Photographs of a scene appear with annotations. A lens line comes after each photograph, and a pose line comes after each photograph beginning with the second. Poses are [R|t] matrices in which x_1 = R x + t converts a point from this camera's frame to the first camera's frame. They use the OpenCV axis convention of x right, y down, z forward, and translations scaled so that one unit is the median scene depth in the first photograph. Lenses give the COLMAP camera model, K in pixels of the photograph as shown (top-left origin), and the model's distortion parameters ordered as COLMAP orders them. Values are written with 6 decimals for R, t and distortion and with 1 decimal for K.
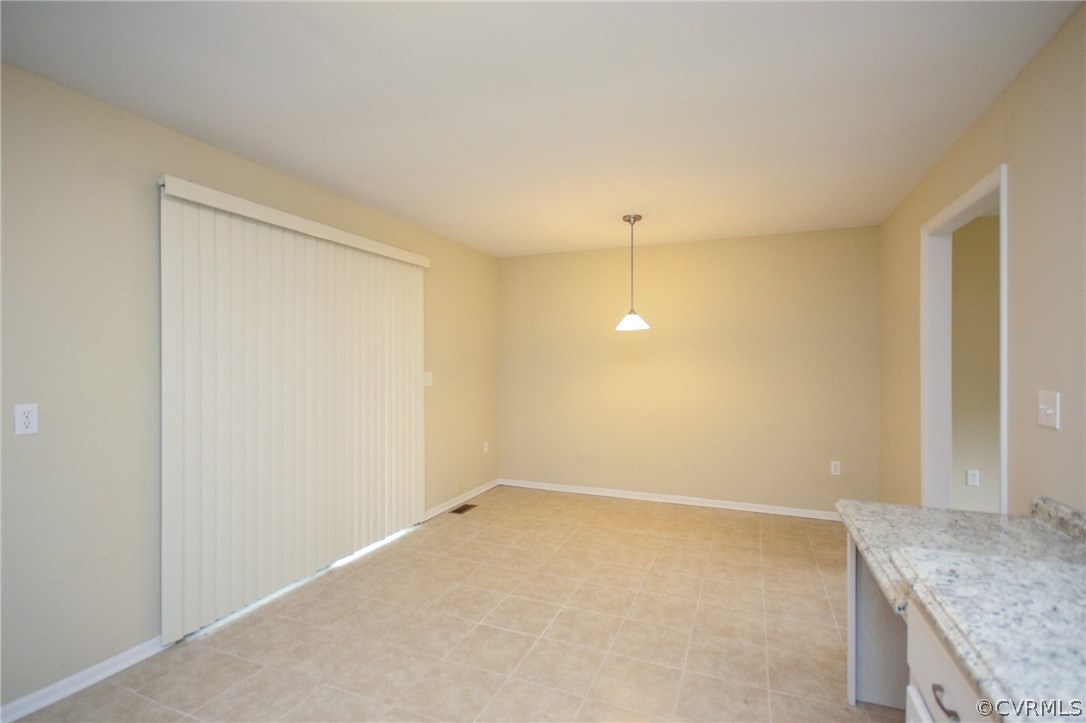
lens RADIAL K [[507.9, 0, 537.2], [0, 507.9, 362.1], [0, 0, 1]] dist [-0.005821, -0.001580]
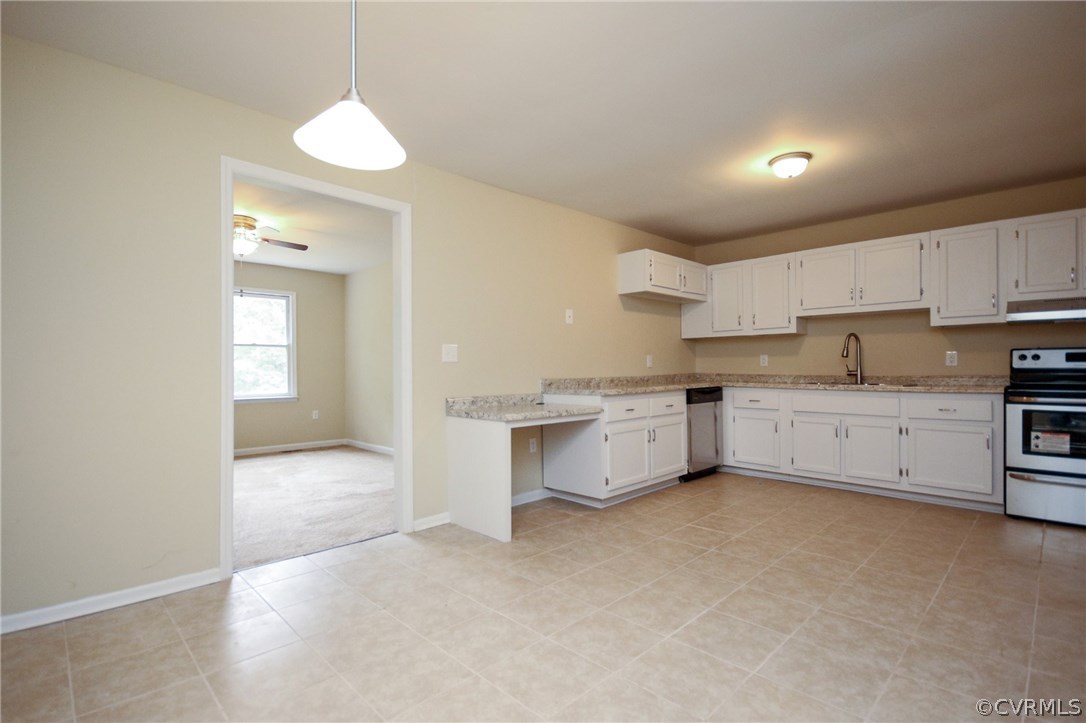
lens RADIAL K [[507.9, 0, 546.5], [0, 507.9, 365.1], [0, 0, 1]] dist [-0.005821, -0.001580]
pose [[-0.927177, 0.011063, 0.374460, -0.062300], [0.007996, 0.999921, -0.009742, 0.106936], [-0.374538, -0.006038, -0.927192, 1.787906]]
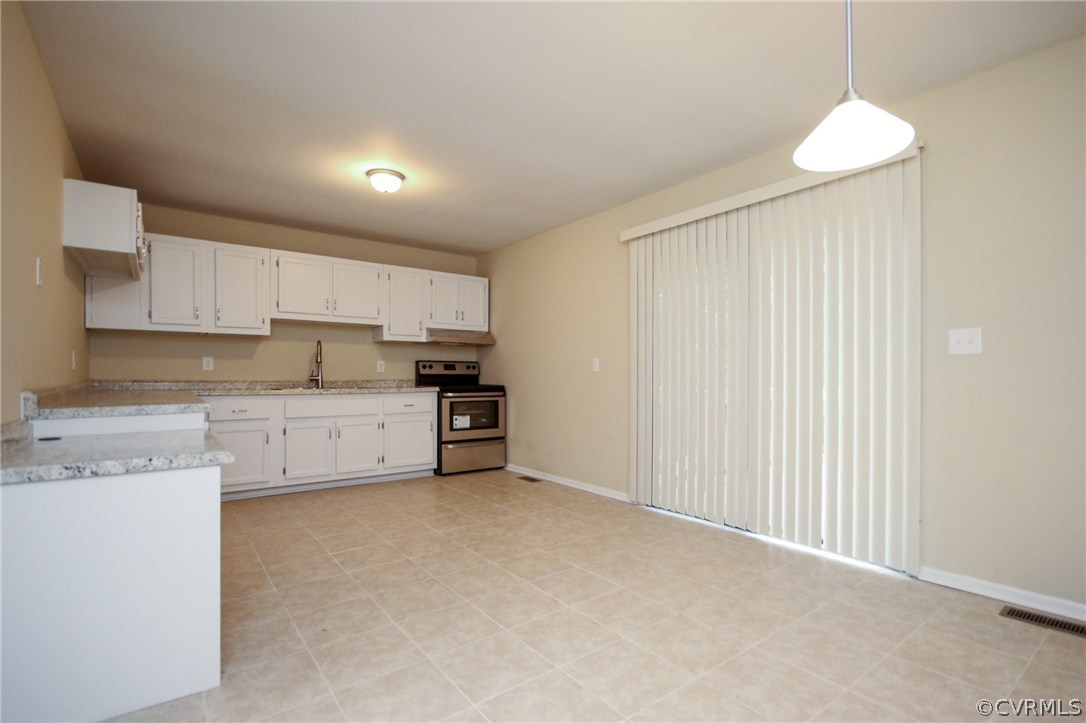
lens RADIAL K [[507.9, 0, 547.4], [0, 507.9, 372.3], [0, 0, 1]] dist [-0.005821, -0.001580]
pose [[-0.493725, -0.001008, -0.869617, 0.808415], [0.000708, 0.999999, -0.001561, 0.108249], [0.869618, -0.001386, -0.493724, 1.418794]]
